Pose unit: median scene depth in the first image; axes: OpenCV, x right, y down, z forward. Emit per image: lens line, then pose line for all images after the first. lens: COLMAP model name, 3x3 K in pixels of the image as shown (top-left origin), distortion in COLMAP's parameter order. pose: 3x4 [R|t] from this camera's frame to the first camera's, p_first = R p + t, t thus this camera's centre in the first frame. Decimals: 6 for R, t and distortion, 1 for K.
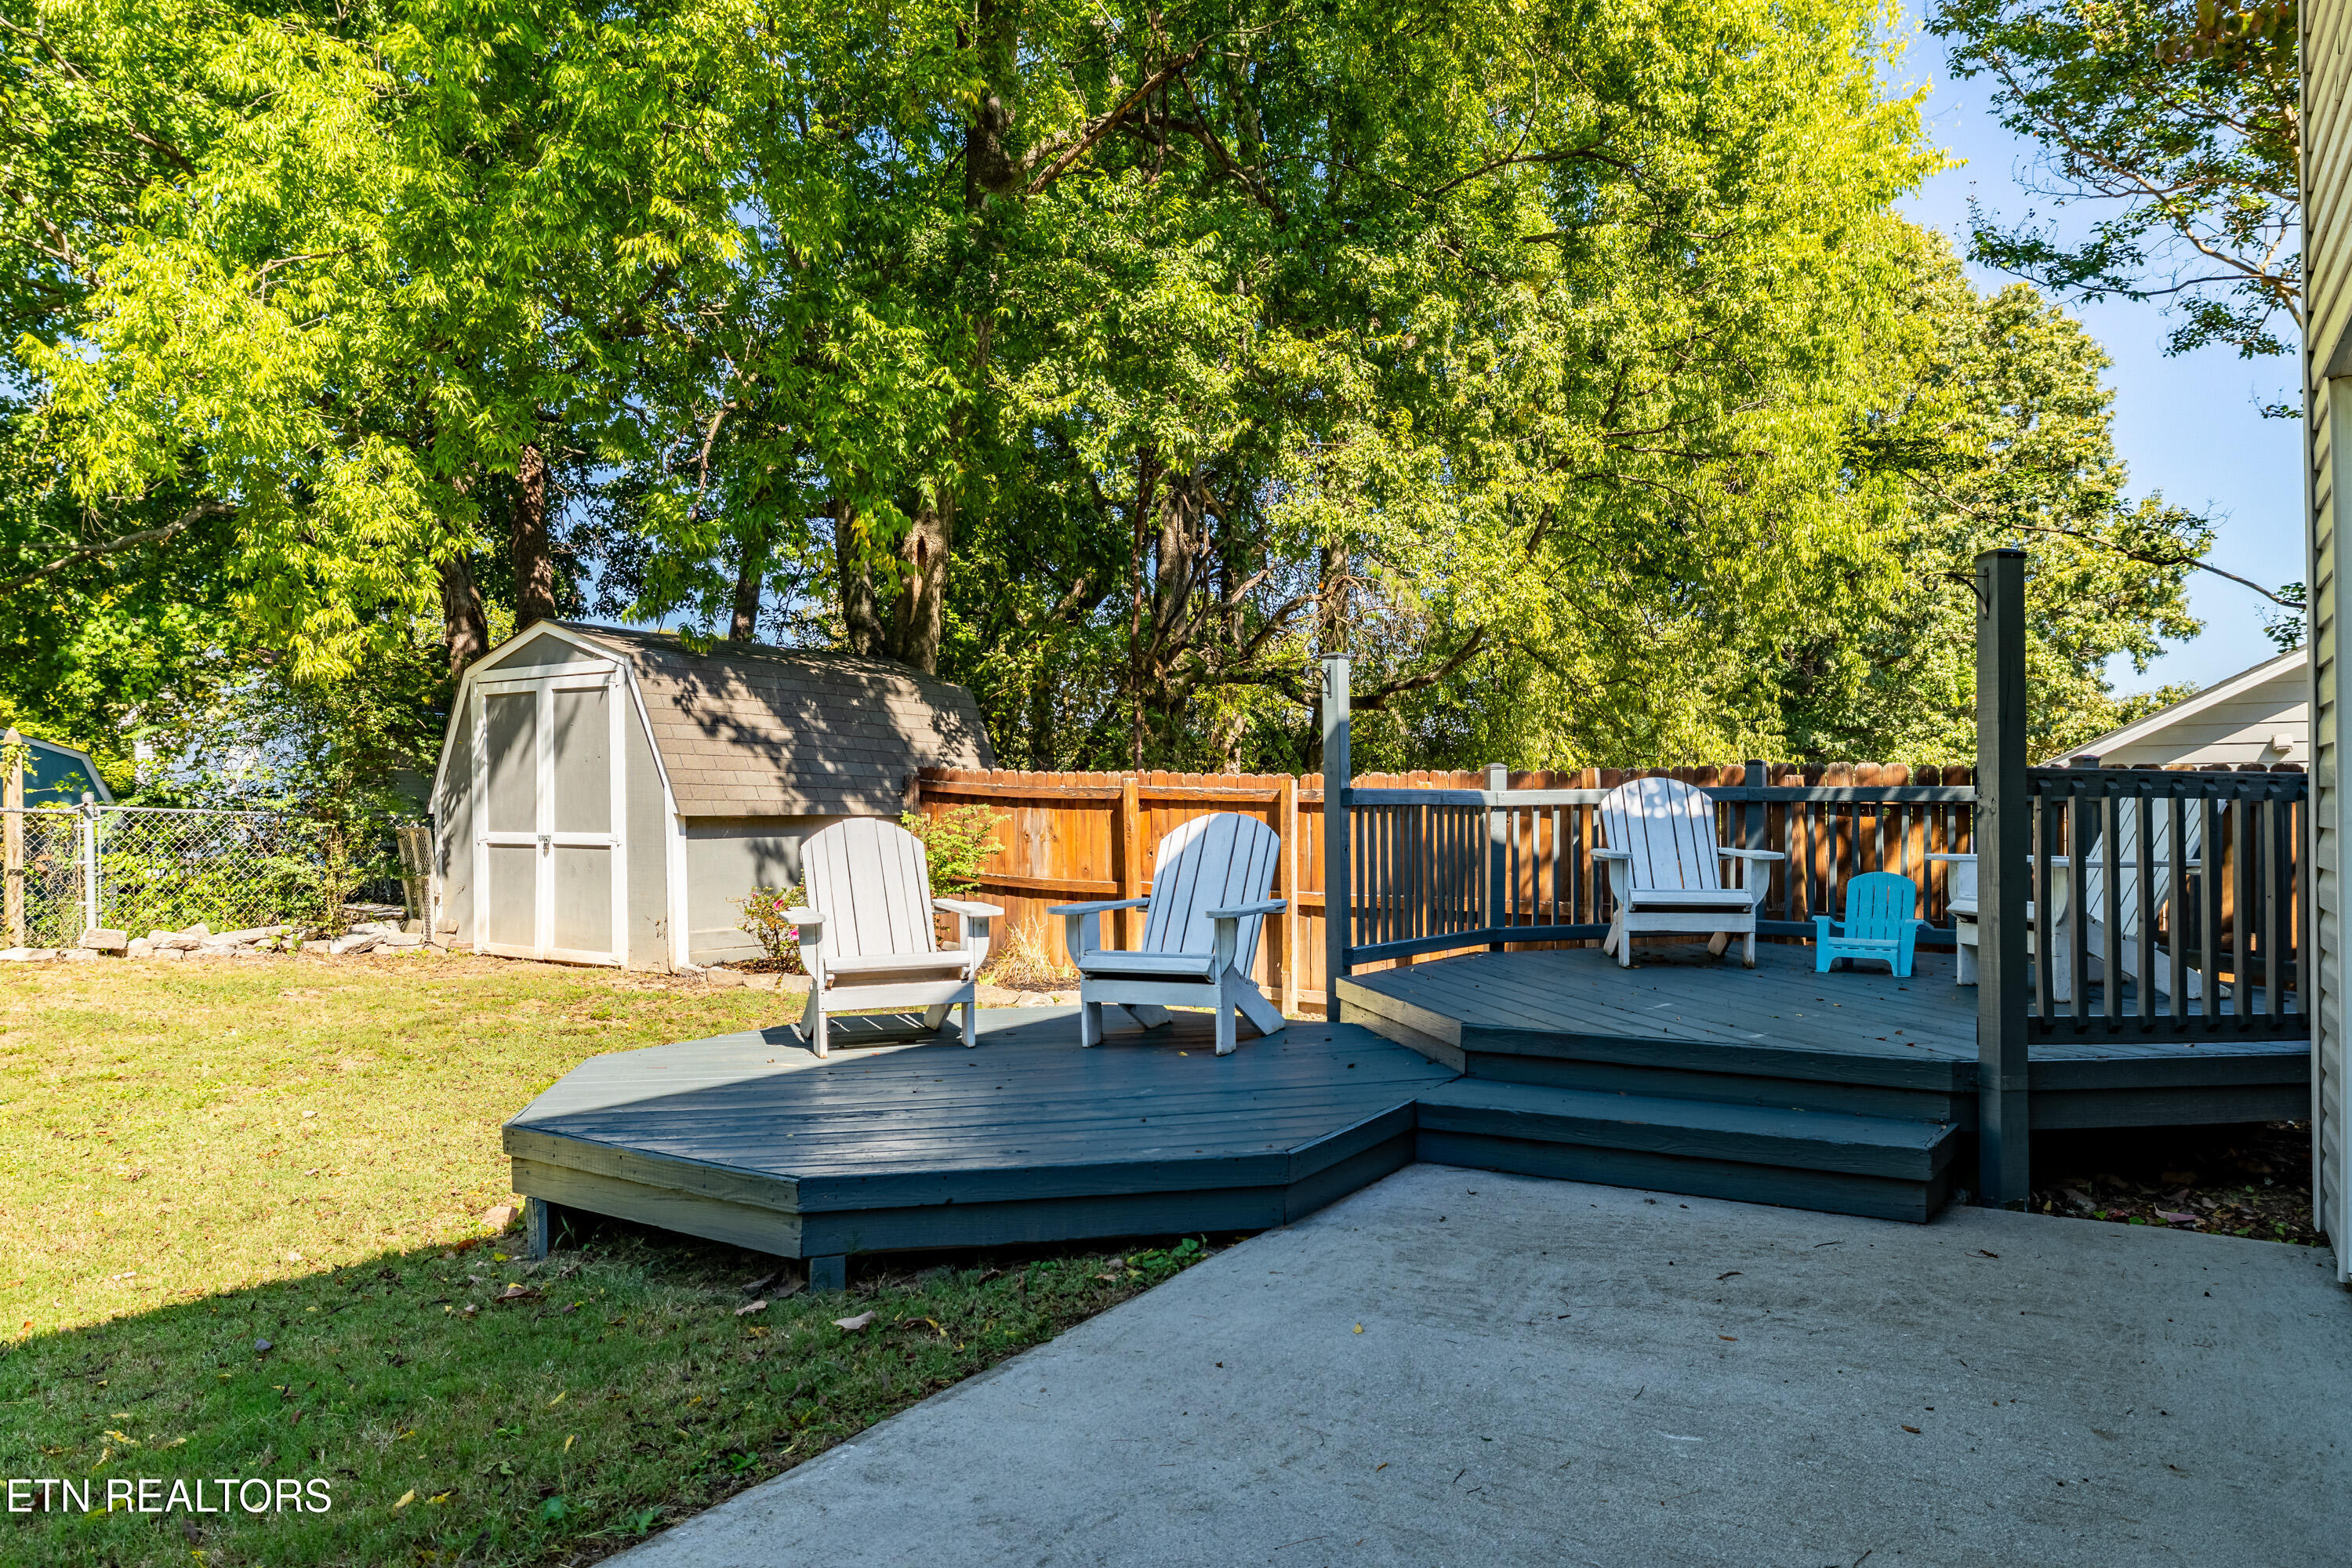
lens RADIAL K [[1452.6, 0, 1219.3], [0, 1452.6, 796.8], [0, 0, 1]] dist [0.004284, 0.001356]
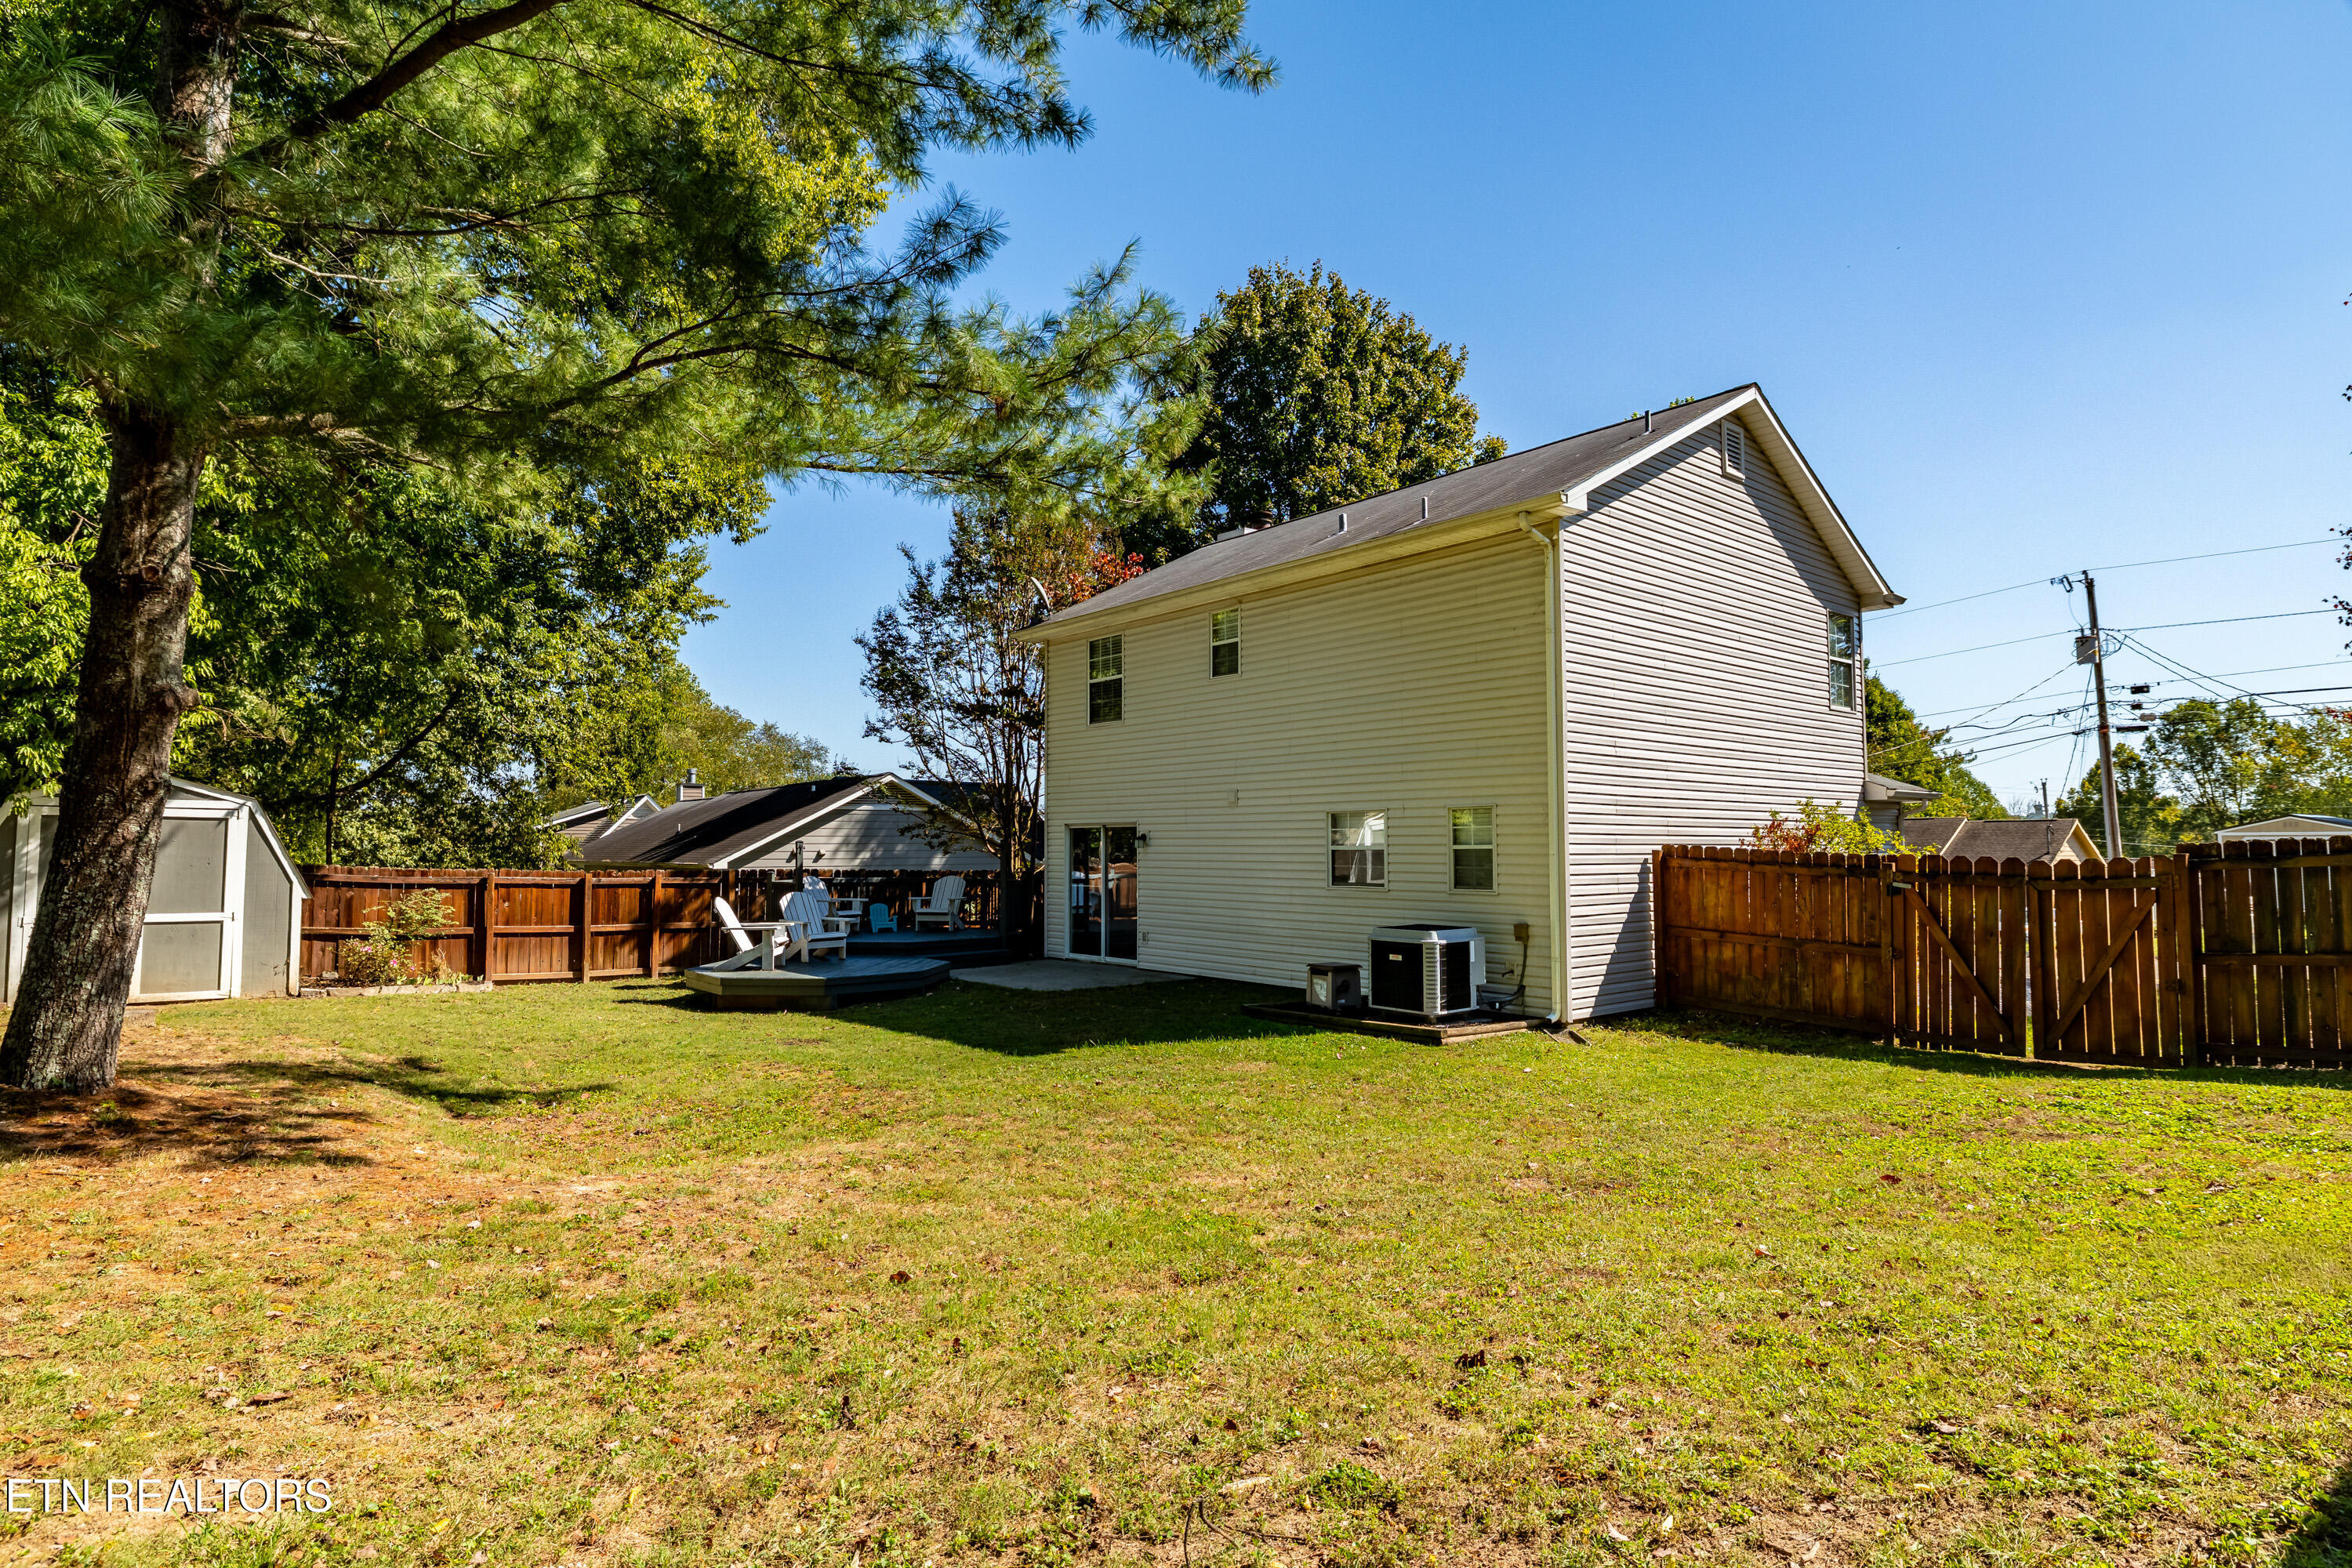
lens RADIAL K [[1226.1, 0, 1176.0], [0, 1226.1, 784.0], [0, 0, 1]] dist [0.000871, -0.002001]
pose [[0.301435, 0.058199, 0.951709, -1.319177], [-0.009233, 0.998267, -0.058121, -0.043825], [-0.953442, 0.008733, 0.301450, -0.355389]]
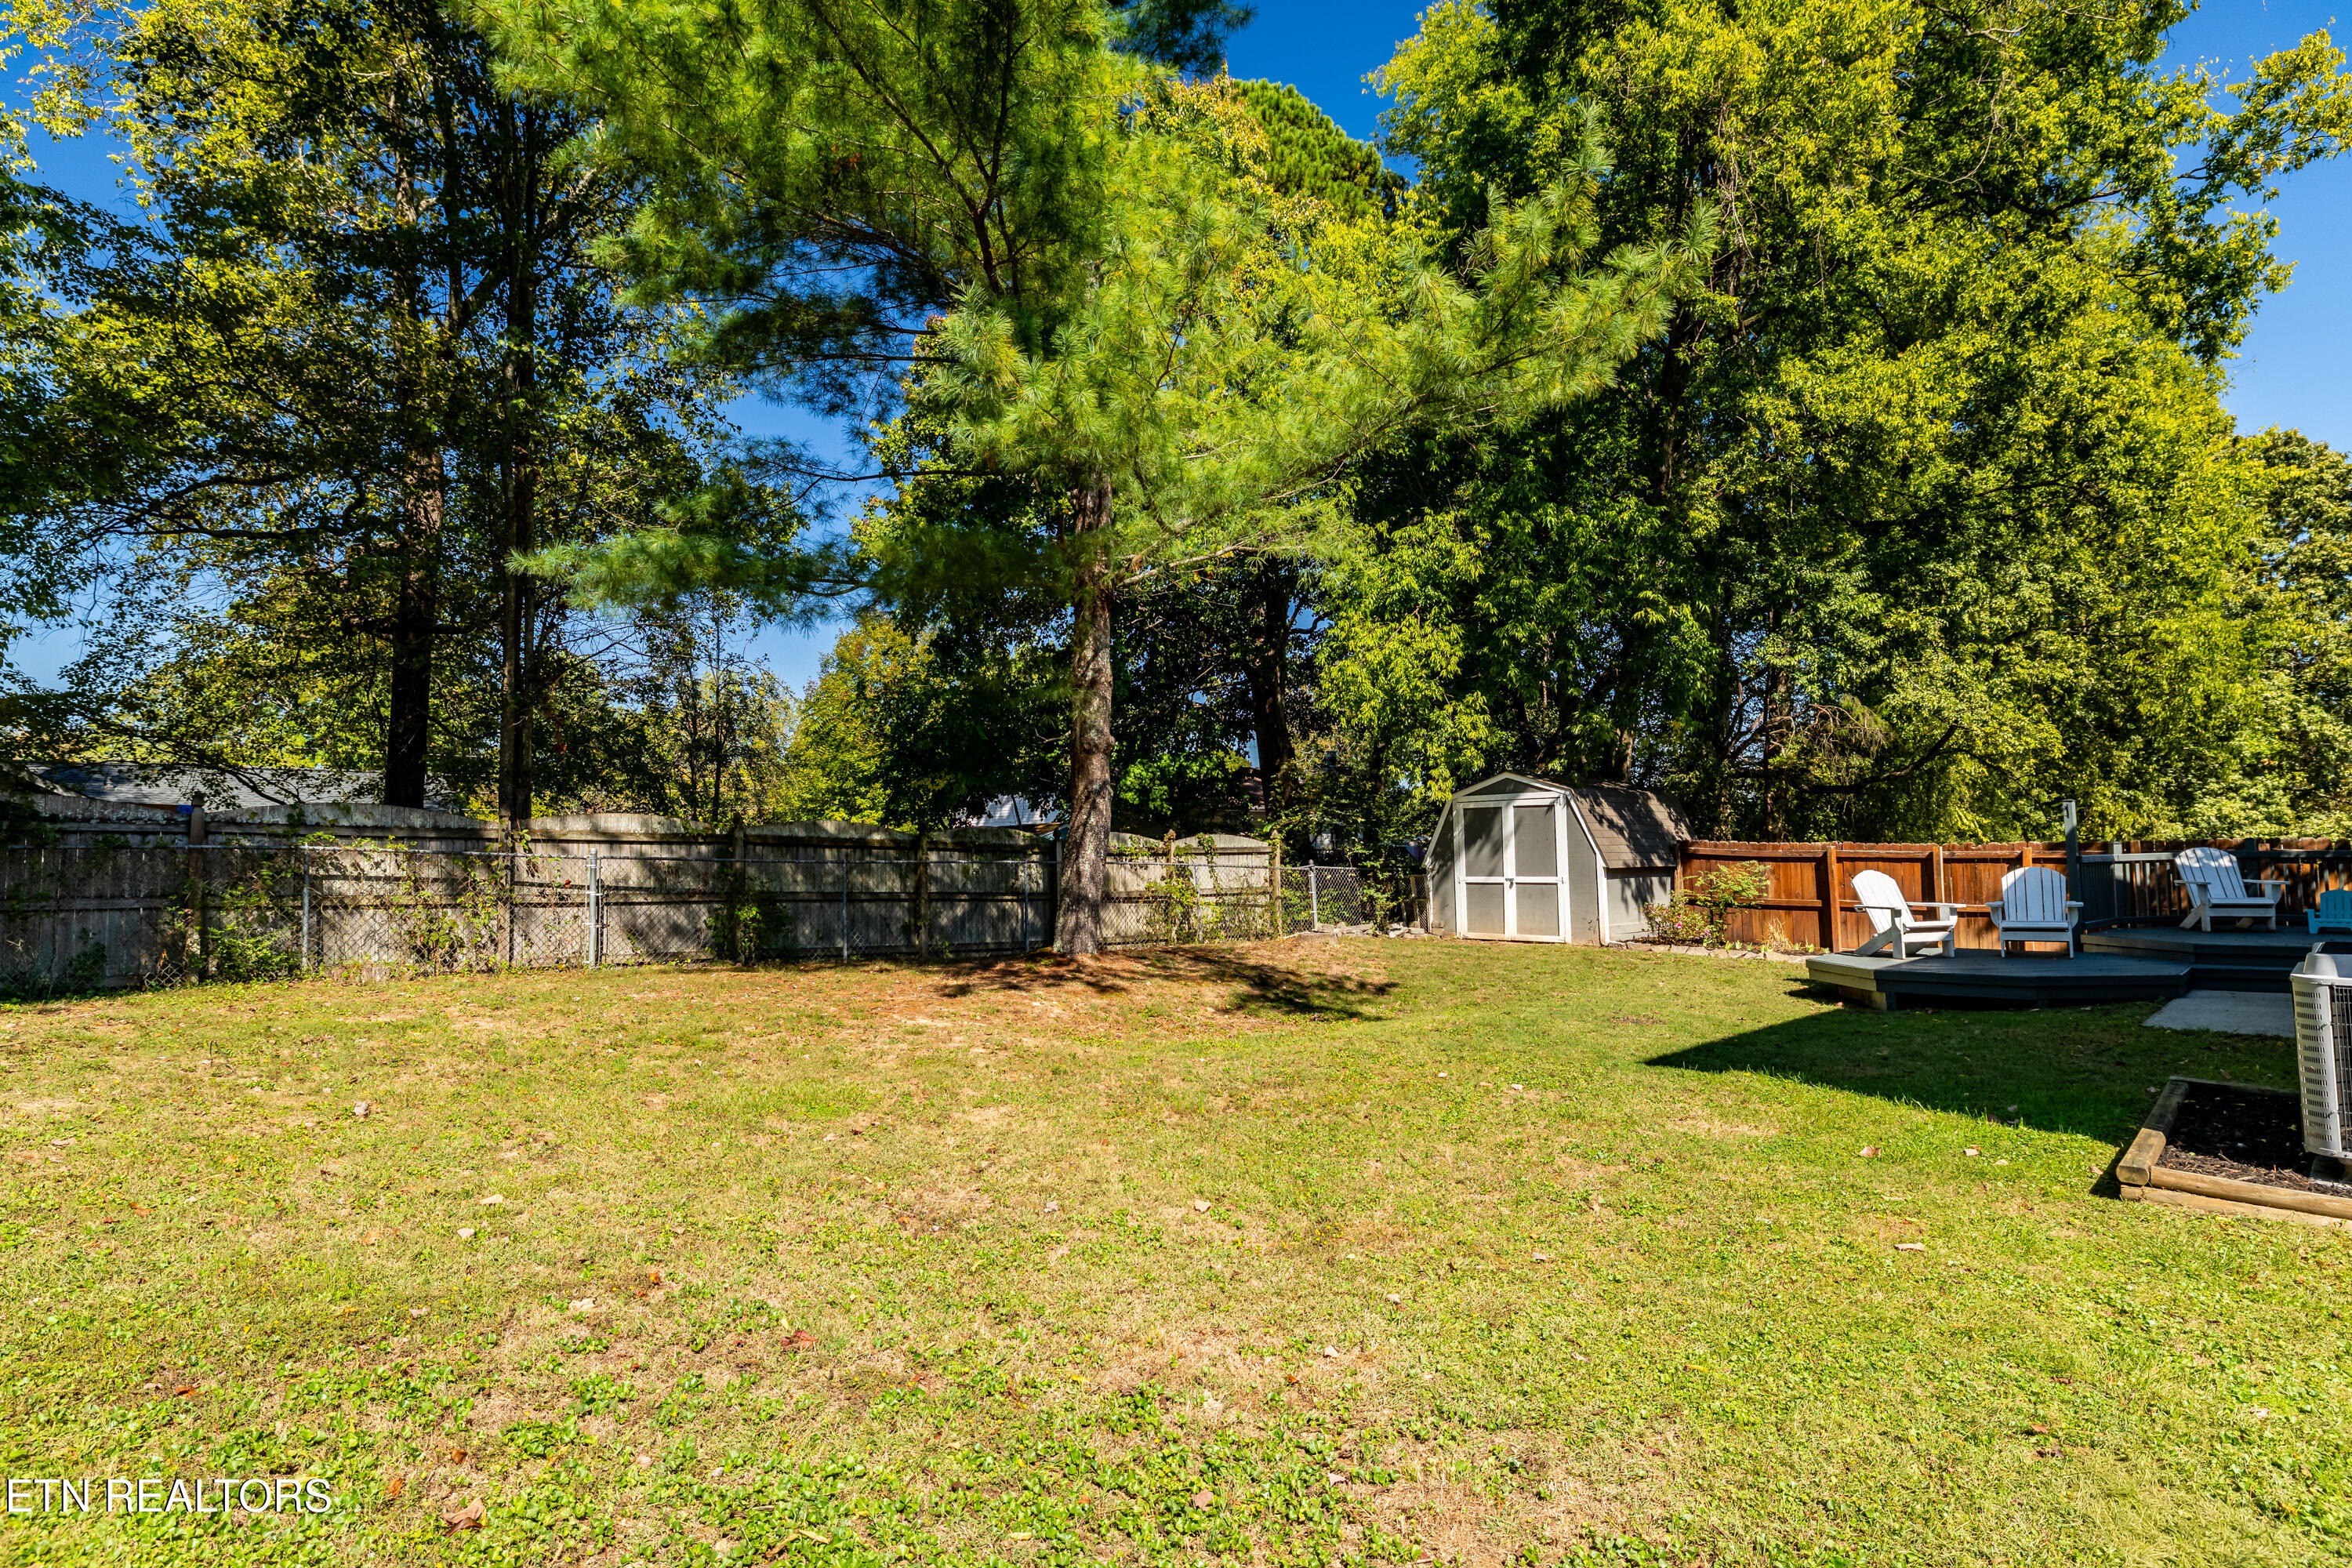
lens RADIAL K [[1226.1, 0, 1176.0], [0, 1226.1, 784.0], [0, 0, 1]] dist [0.000871, -0.002001]
pose [[0.975131, -0.023863, -0.220343, -0.536426], [0.013212, 0.998678, -0.049684, -0.025234], [0.221237, 0.045537, 0.974156, -0.763031]]
